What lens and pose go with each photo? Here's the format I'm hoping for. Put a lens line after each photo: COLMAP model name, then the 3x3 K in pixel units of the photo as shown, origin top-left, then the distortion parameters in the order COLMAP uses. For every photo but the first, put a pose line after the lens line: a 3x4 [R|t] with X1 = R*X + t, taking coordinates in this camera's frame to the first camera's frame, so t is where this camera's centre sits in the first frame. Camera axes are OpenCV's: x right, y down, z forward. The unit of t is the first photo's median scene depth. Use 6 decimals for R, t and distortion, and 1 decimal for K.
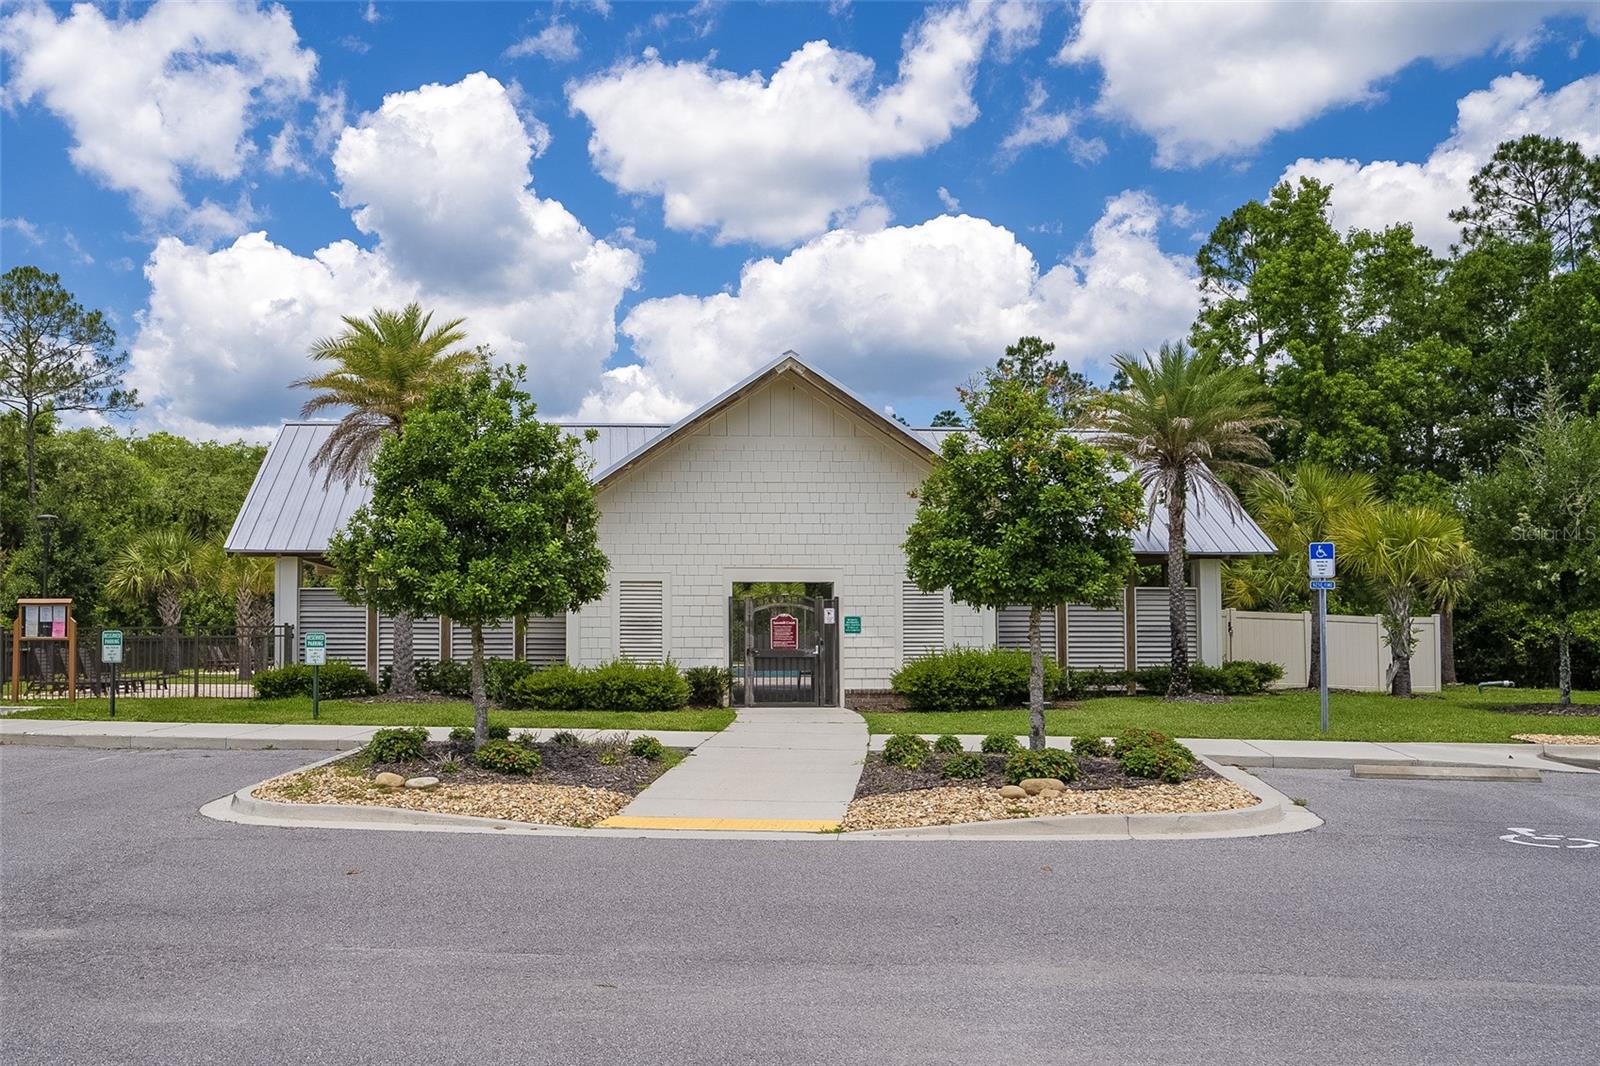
lens RADIAL K [[1207.4, 0, 799.2], [0, 1207.4, 533.3], [0, 0, 1]] dist [-0.006987, -0.002648]
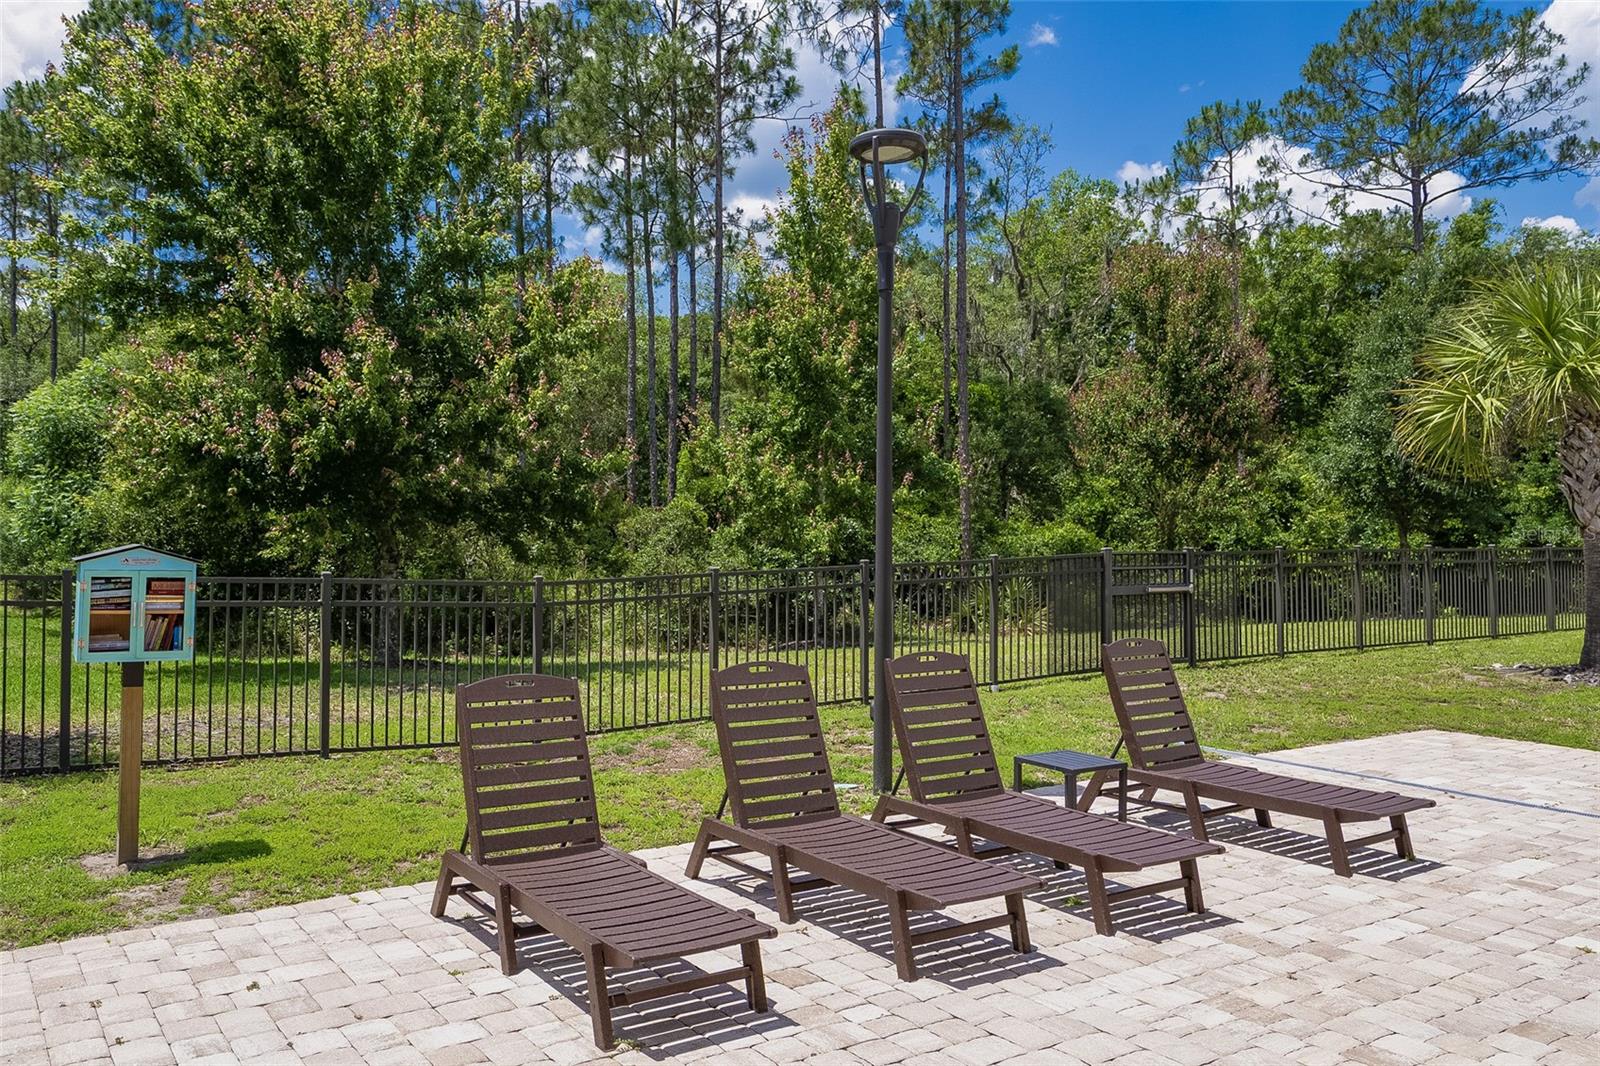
lens RADIAL K [[1138.5, 0, 797.7], [0, 1138.5, 532.8], [0, 0, 1]] dist [0.000630, 0.001044]
pose [[0.360857, -0.032084, -0.932069, -0.210779], [0.074425, 0.997211, -0.005512, 0.041826], [0.929647, -0.067380, 0.362238, 0.464857]]
